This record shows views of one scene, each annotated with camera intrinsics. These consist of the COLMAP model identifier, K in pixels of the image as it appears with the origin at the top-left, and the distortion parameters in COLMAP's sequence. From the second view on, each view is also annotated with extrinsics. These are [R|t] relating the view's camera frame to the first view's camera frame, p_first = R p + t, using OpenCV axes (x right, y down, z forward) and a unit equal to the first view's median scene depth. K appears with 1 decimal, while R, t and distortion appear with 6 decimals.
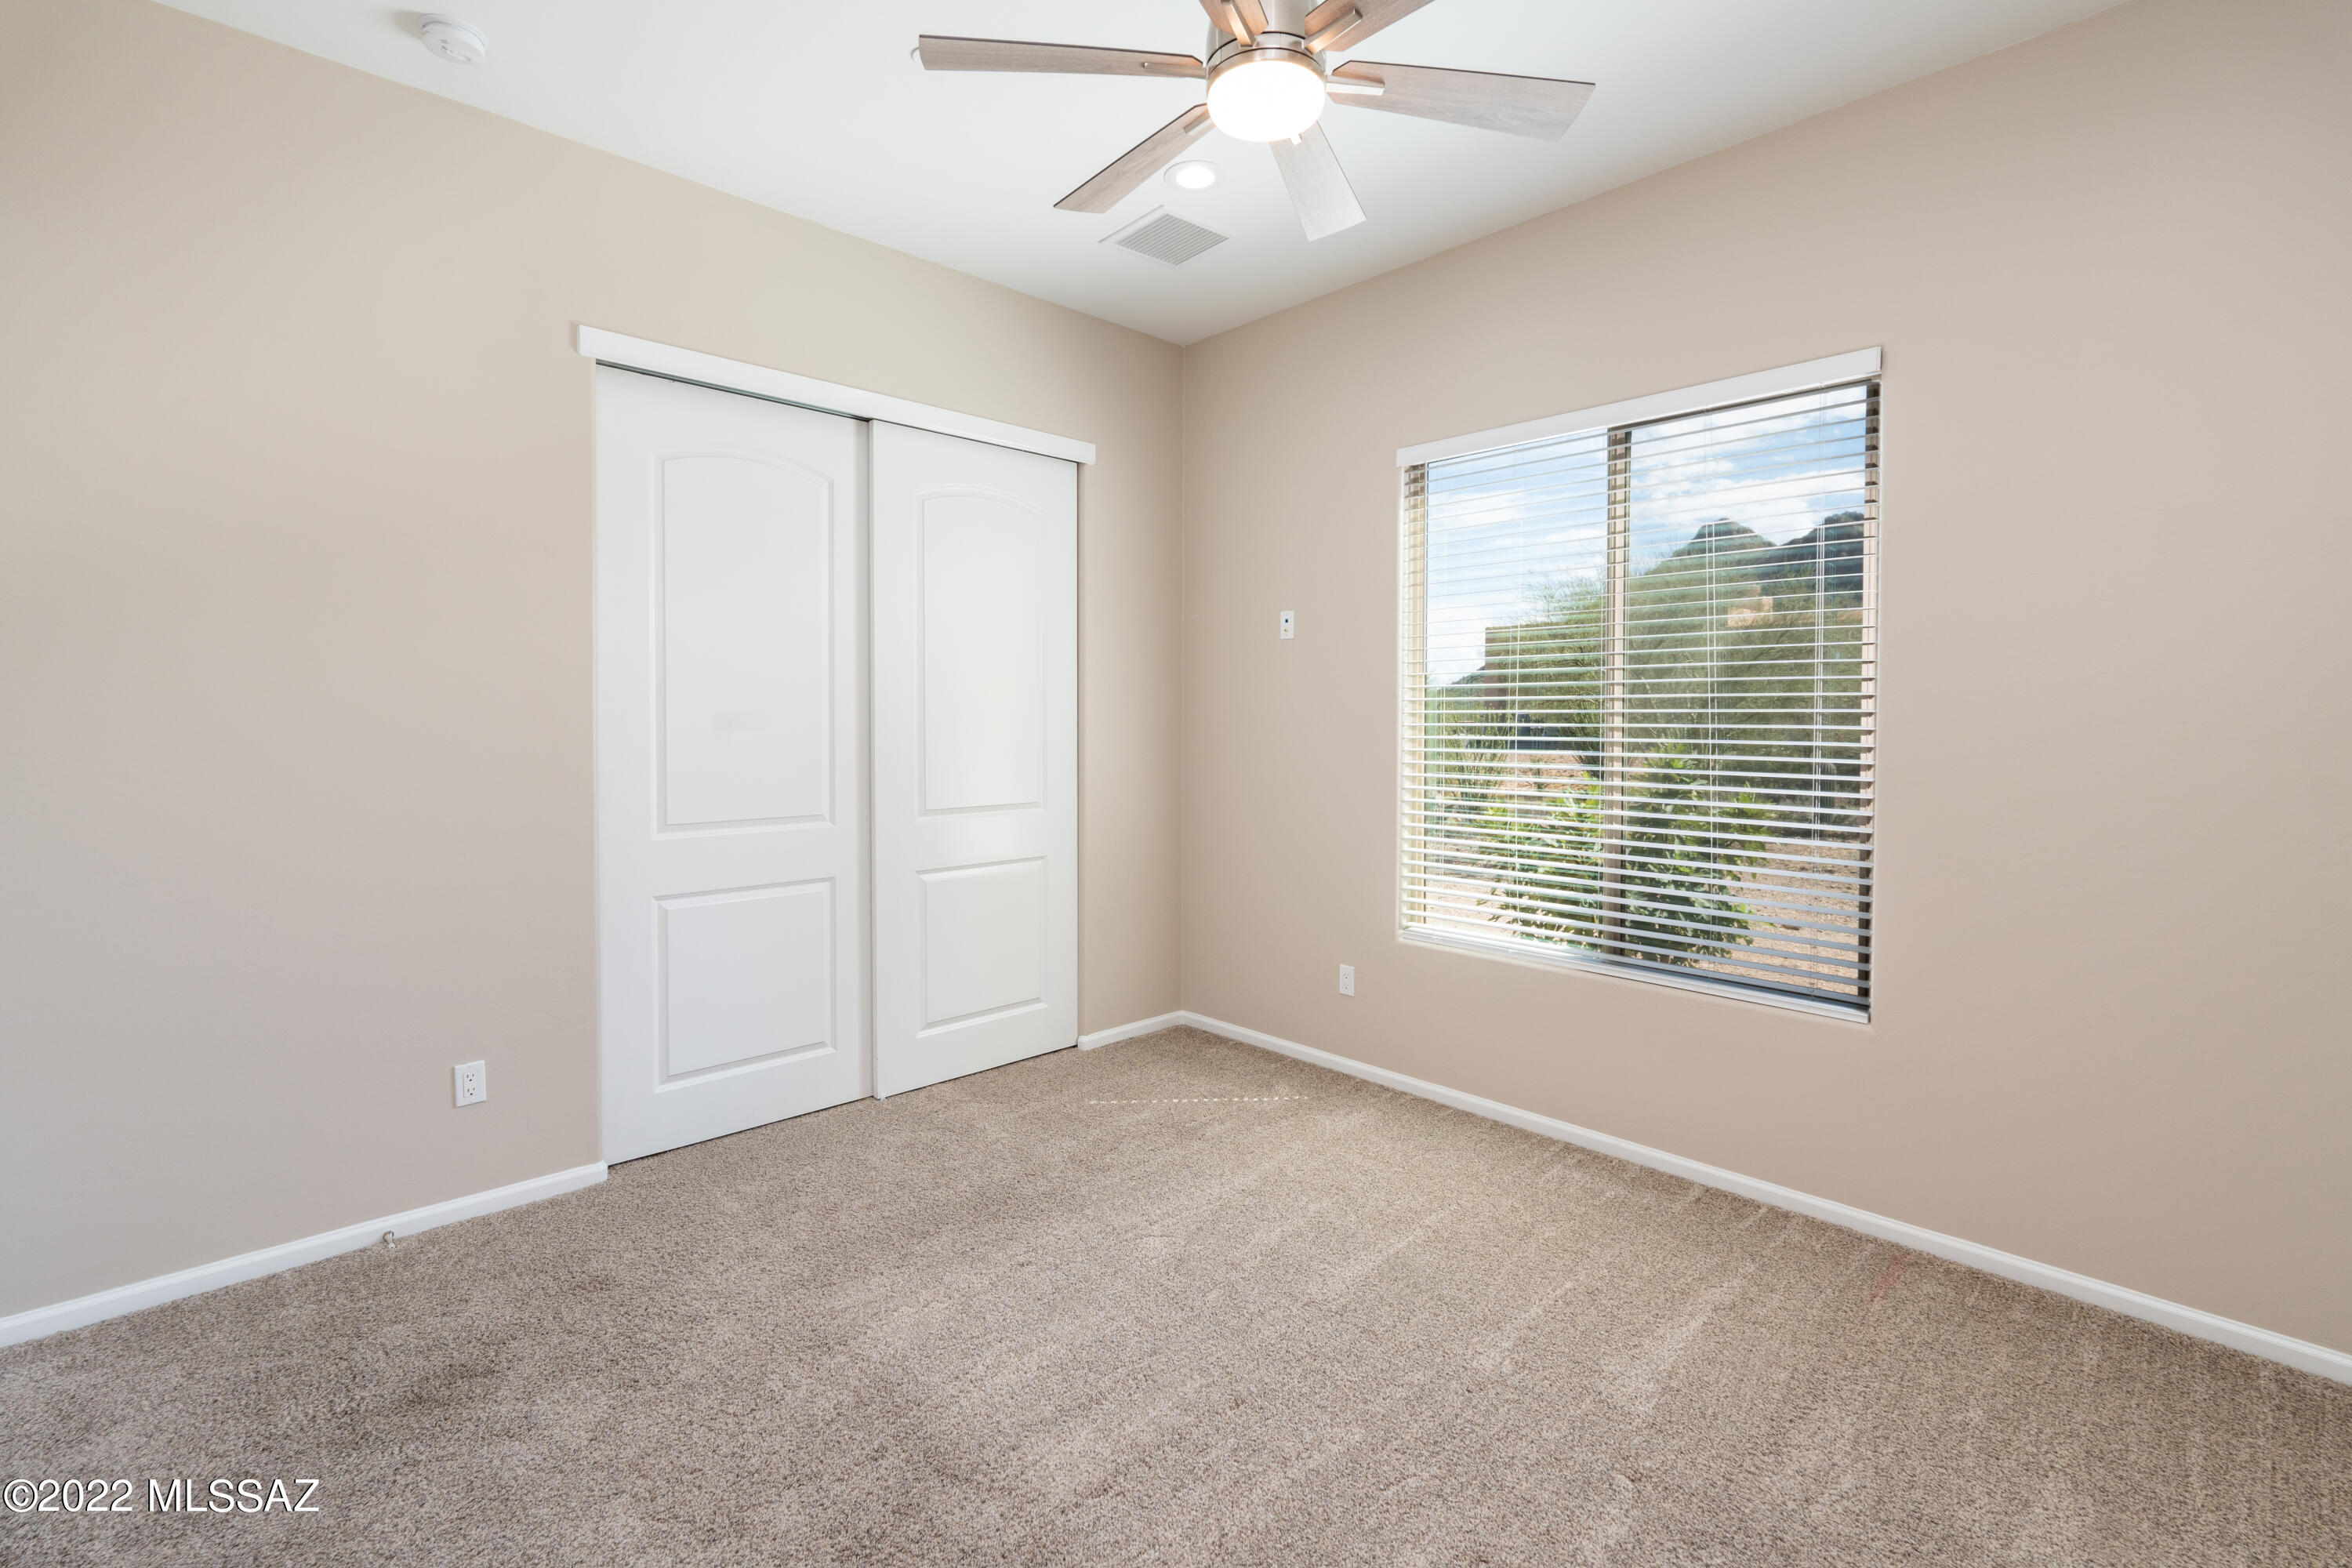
lens RADIAL K [[1080.4, 0, 1175.6], [0, 1080.4, 726.0], [0, 0, 1]] dist [0.040737, 0.000103]
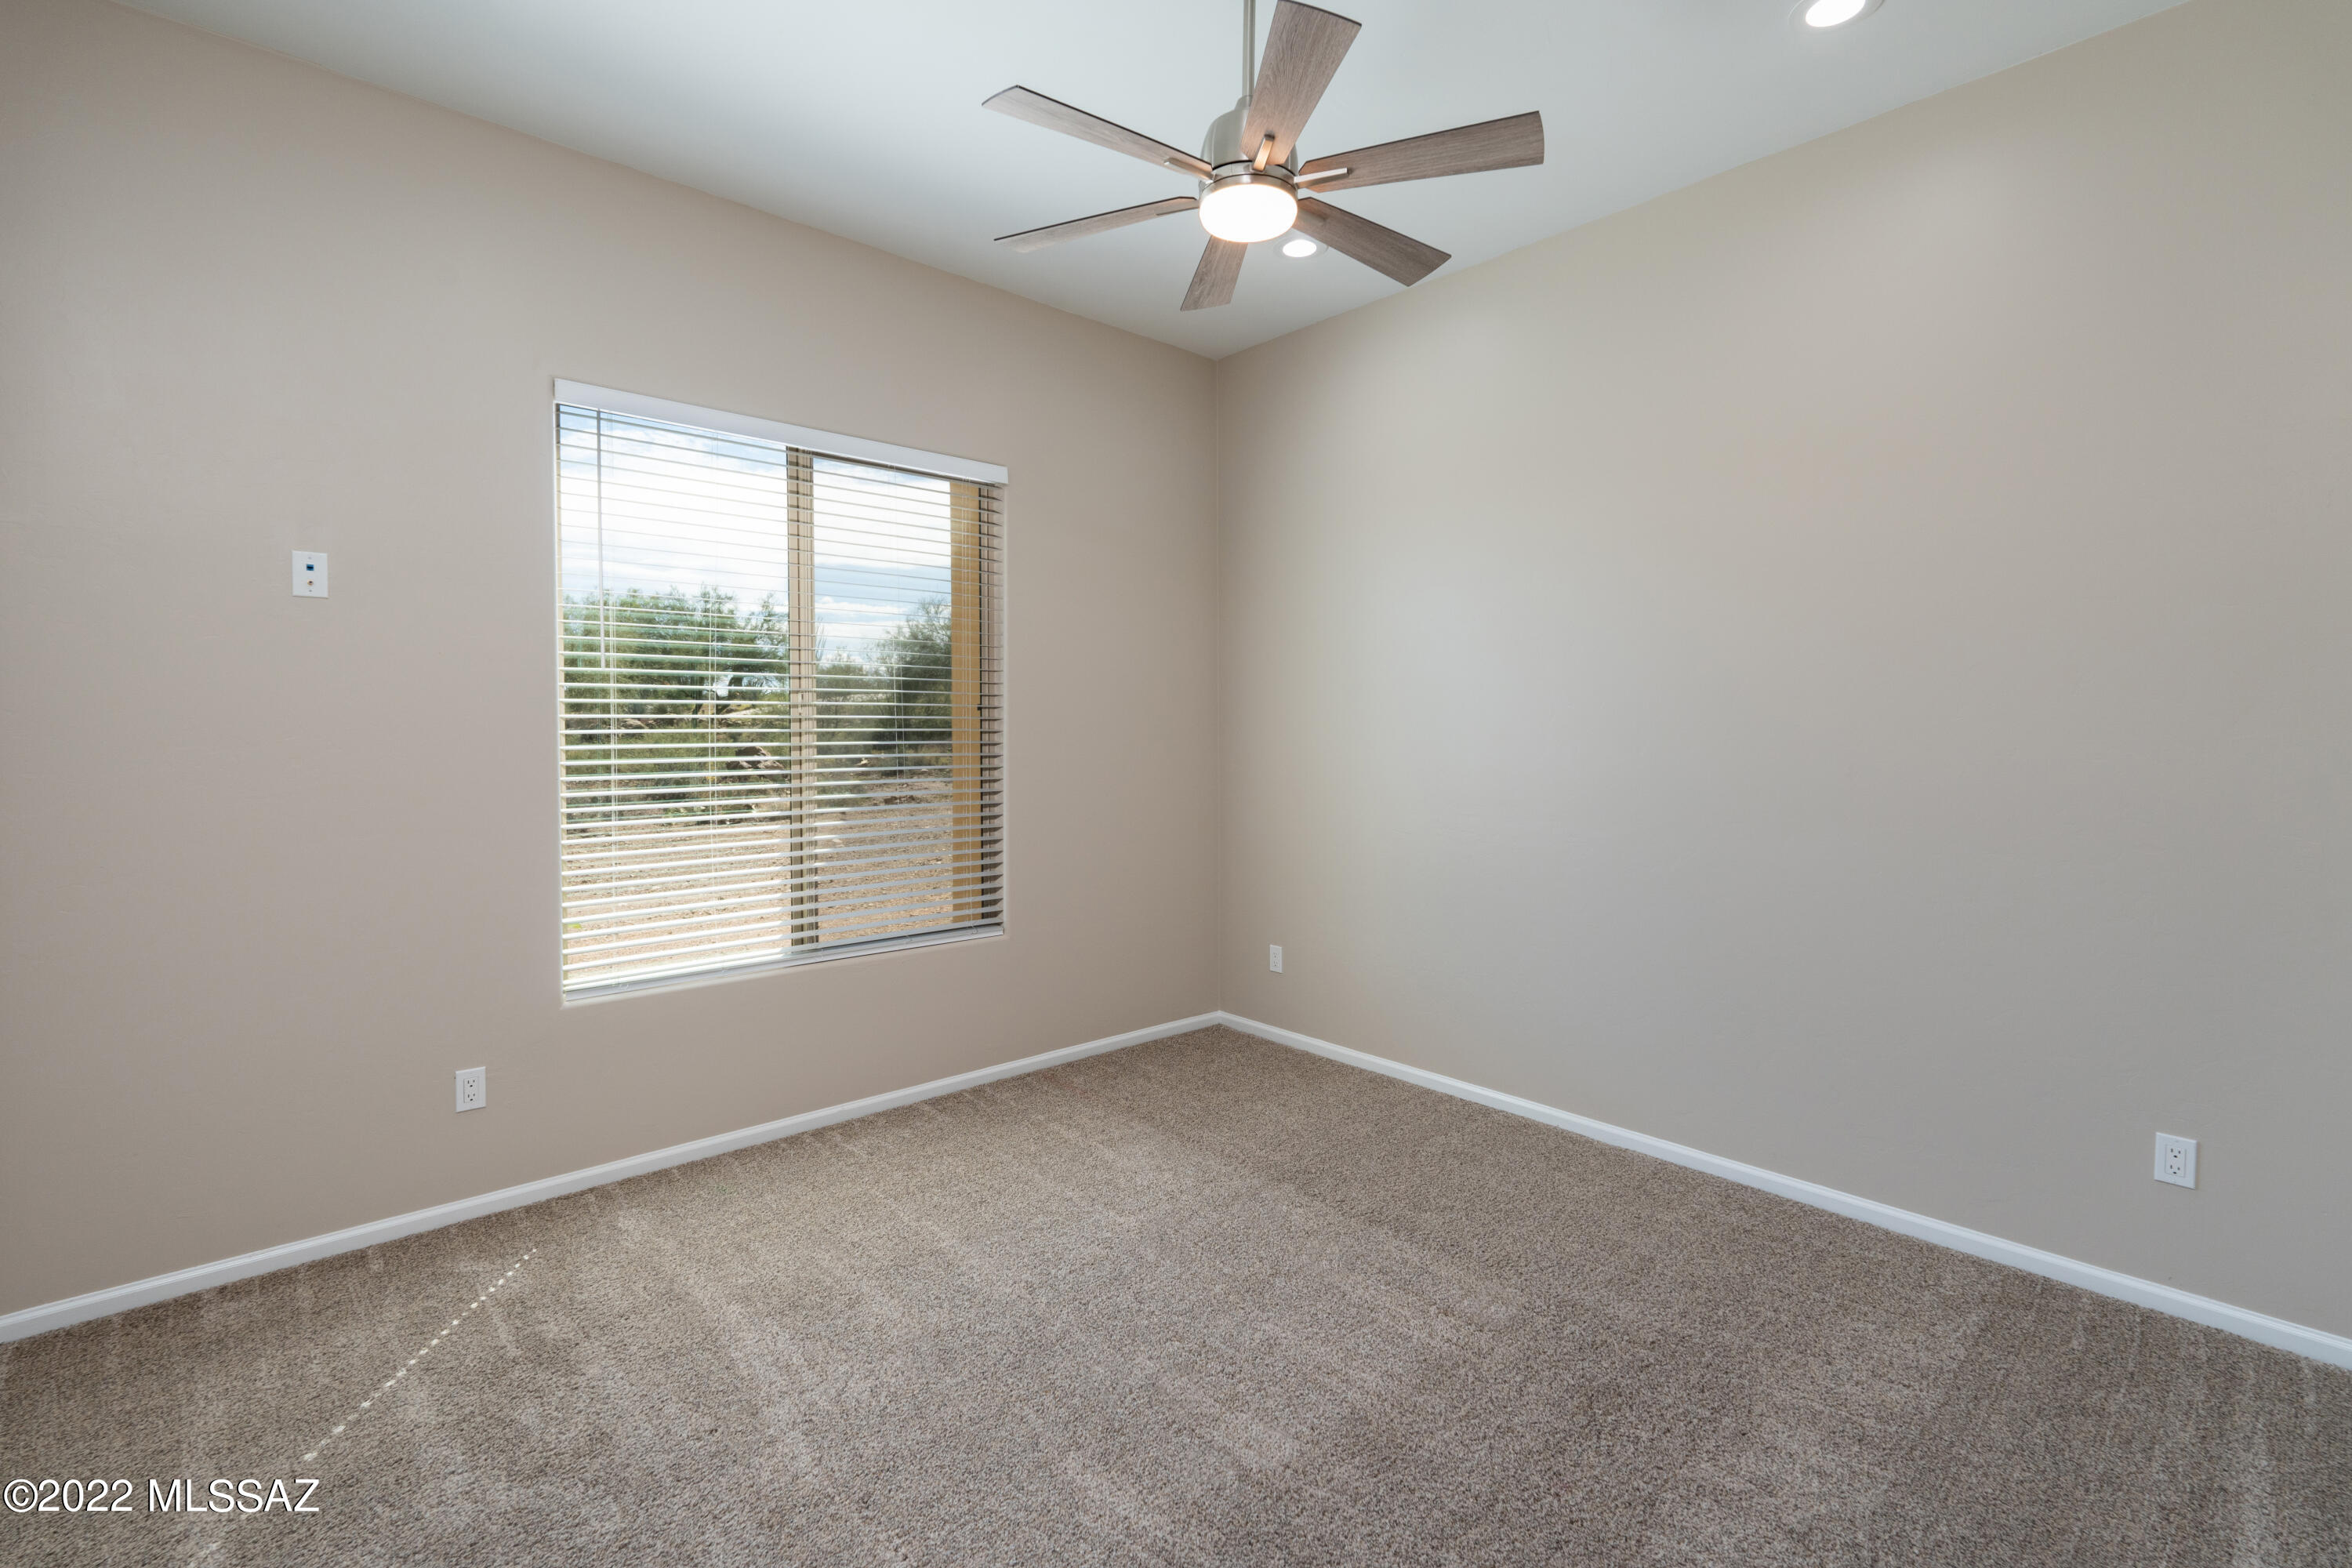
lens RADIAL K [[1062.8, 0, 1175.1], [0, 1062.8, 728.3], [0, 0, 1]] dist [-0.001637, -0.000476]
pose [[0.017410, -0.005539, 0.999833, -0.624319], [0.004619, 0.999974, 0.005459, -0.006383], [-0.999838, 0.004524, 0.017435, 0.609342]]
